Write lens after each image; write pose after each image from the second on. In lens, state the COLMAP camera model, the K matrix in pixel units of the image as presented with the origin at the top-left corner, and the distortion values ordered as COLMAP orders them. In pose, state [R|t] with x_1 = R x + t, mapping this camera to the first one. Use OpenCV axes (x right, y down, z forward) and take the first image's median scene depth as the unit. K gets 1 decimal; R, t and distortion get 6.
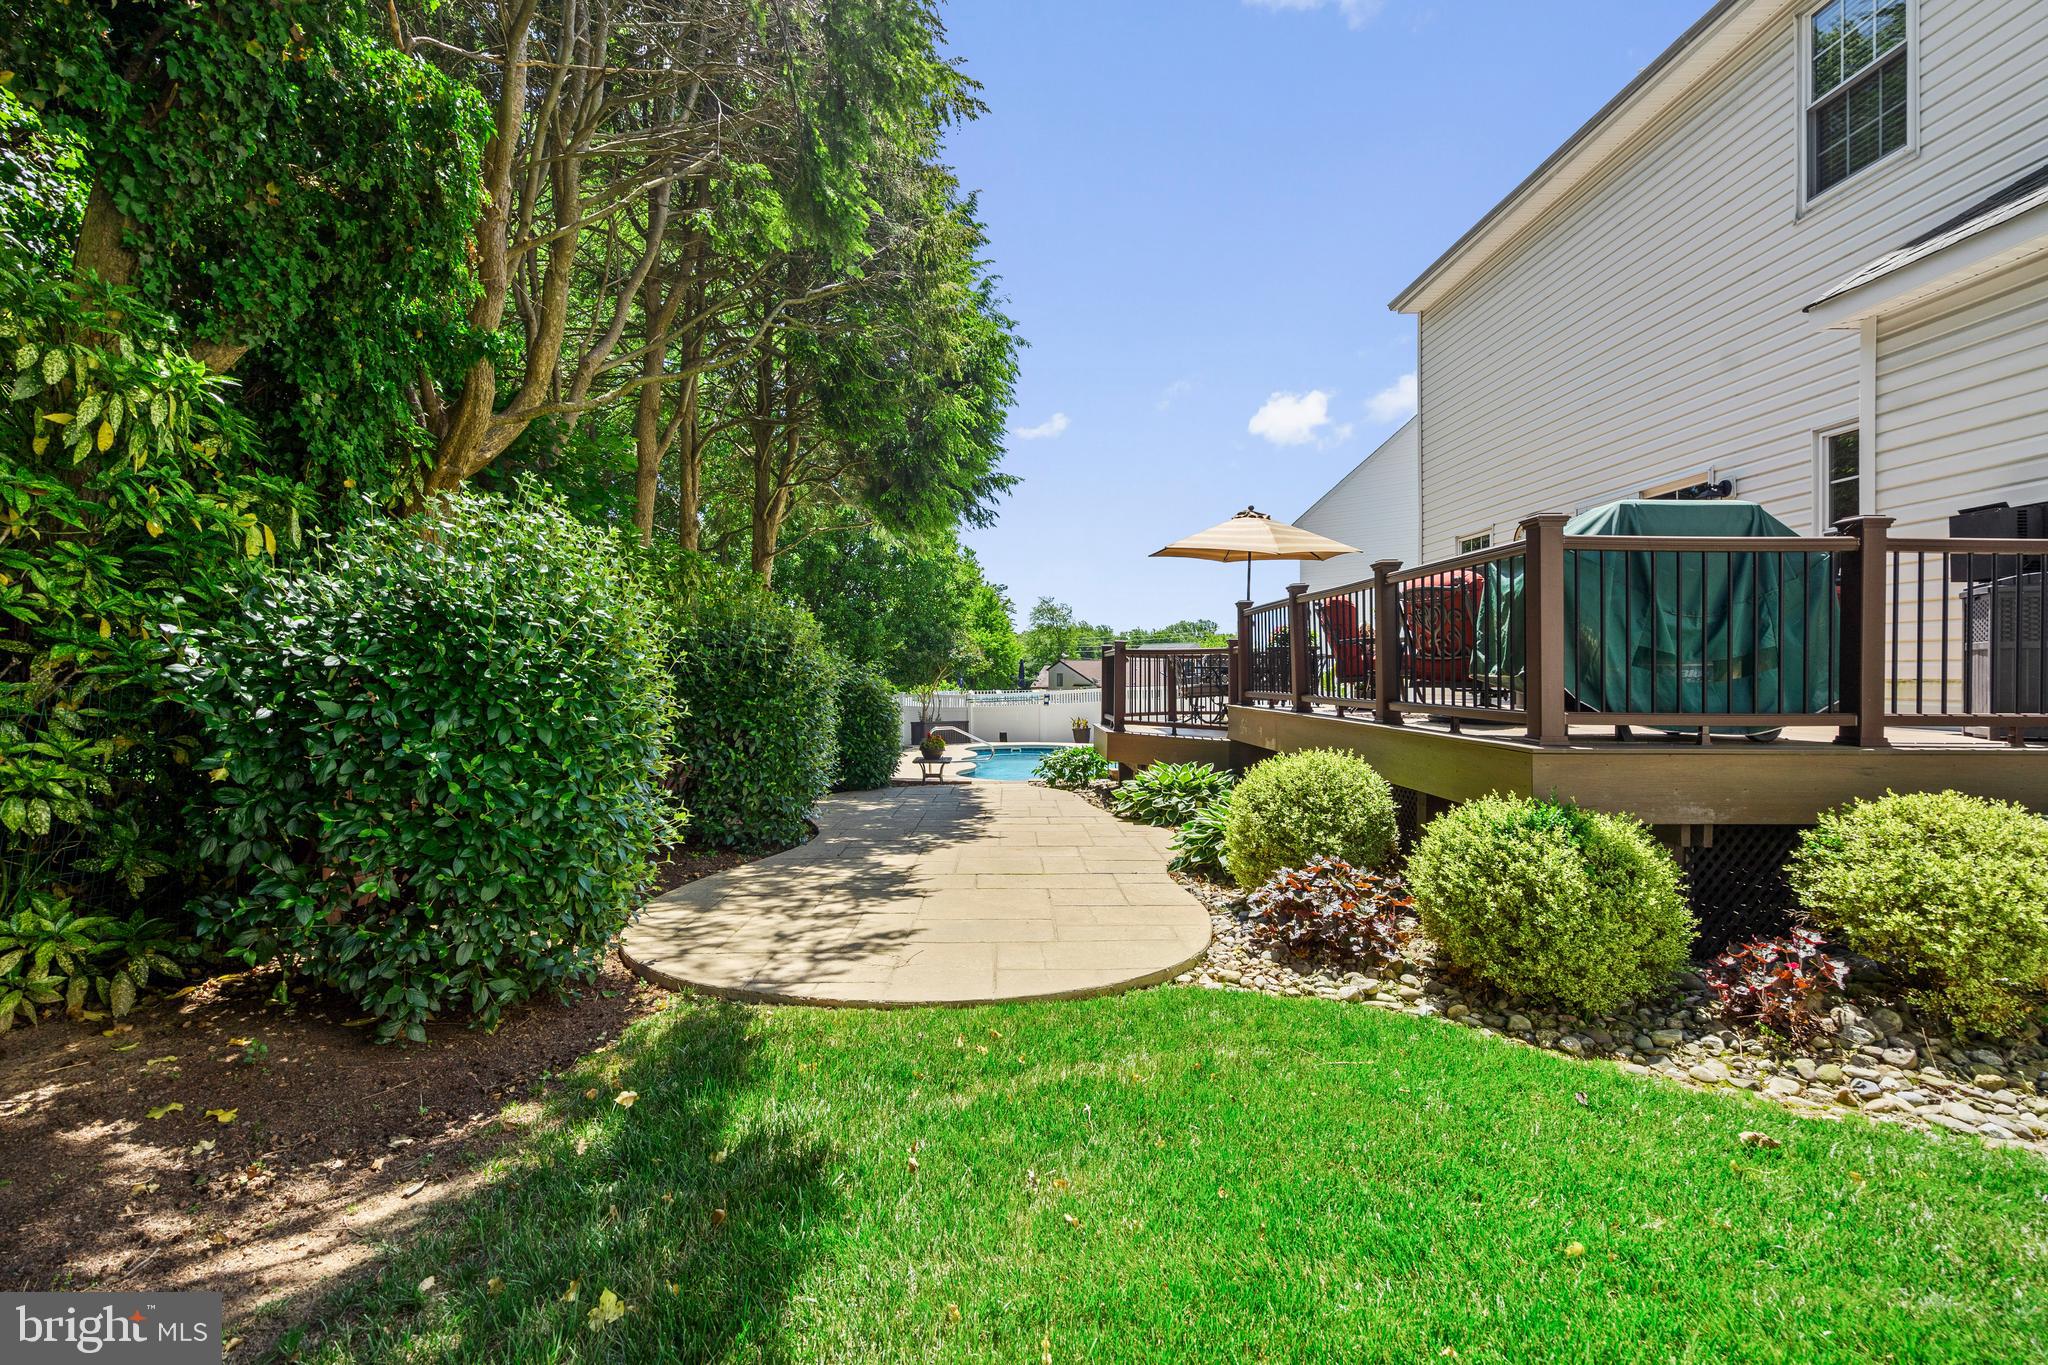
lens RADIAL K [[932.1, 0, 1024.0], [0, 932.1, 682.5], [0, 0, 1]] dist [0.002695, 0.001232]
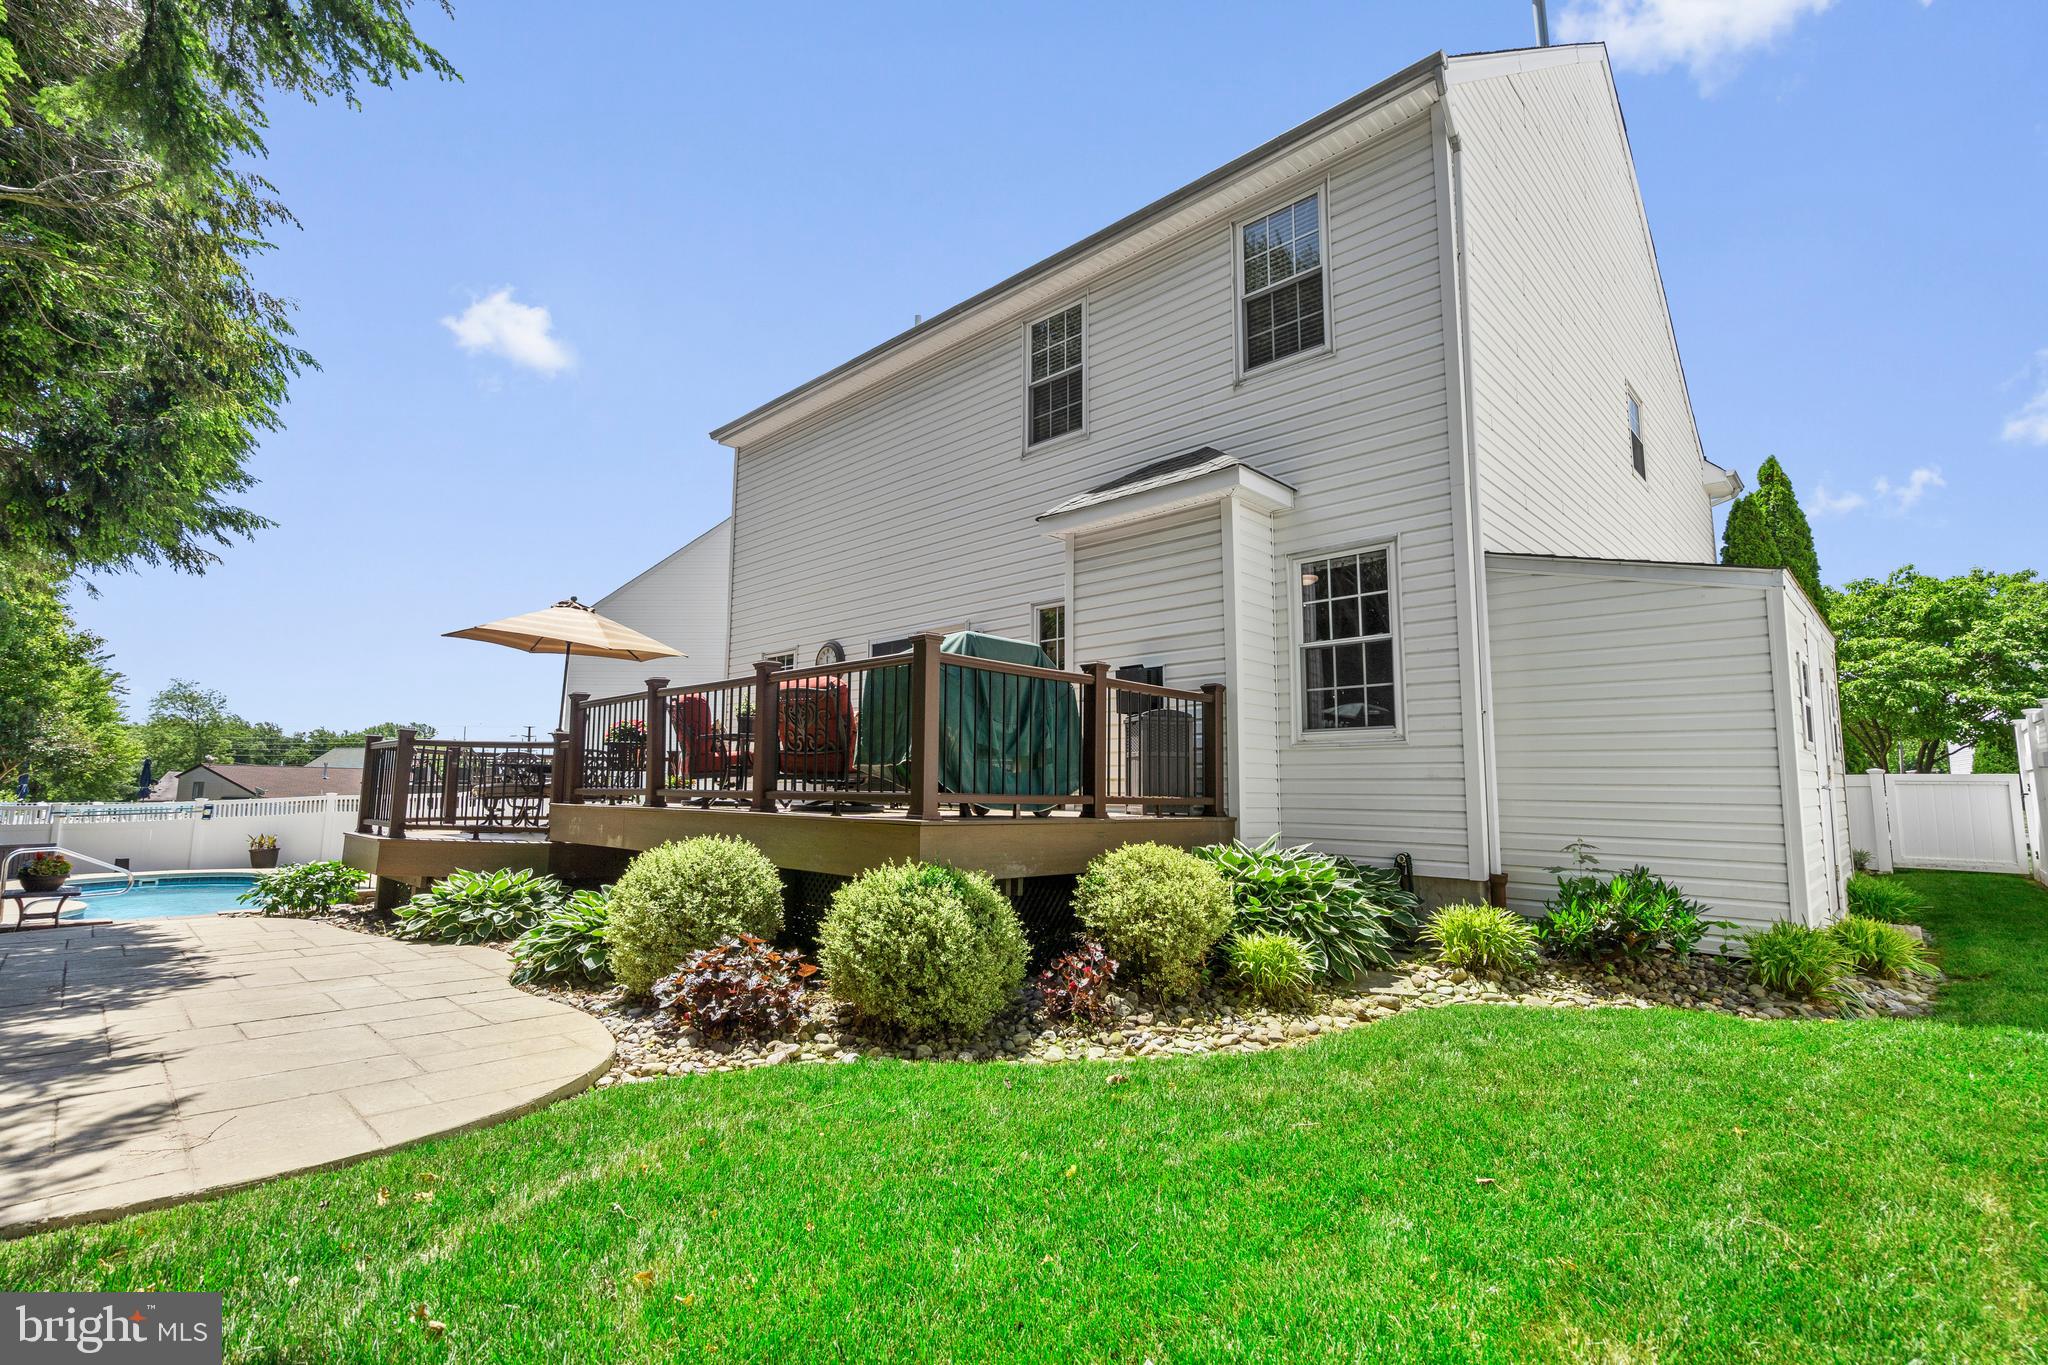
lens RADIAL K [[929.6, 0, 1024.0], [0, 929.6, 682.5], [0, 0, 1]] dist [-0.004706, 0.000832]
pose [[0.720969, 0.088576, 0.687283, -0.195730], [-0.004209, 0.992339, -0.123475, 0.037443], [-0.692955, 0.086129, 0.715818, 0.020557]]
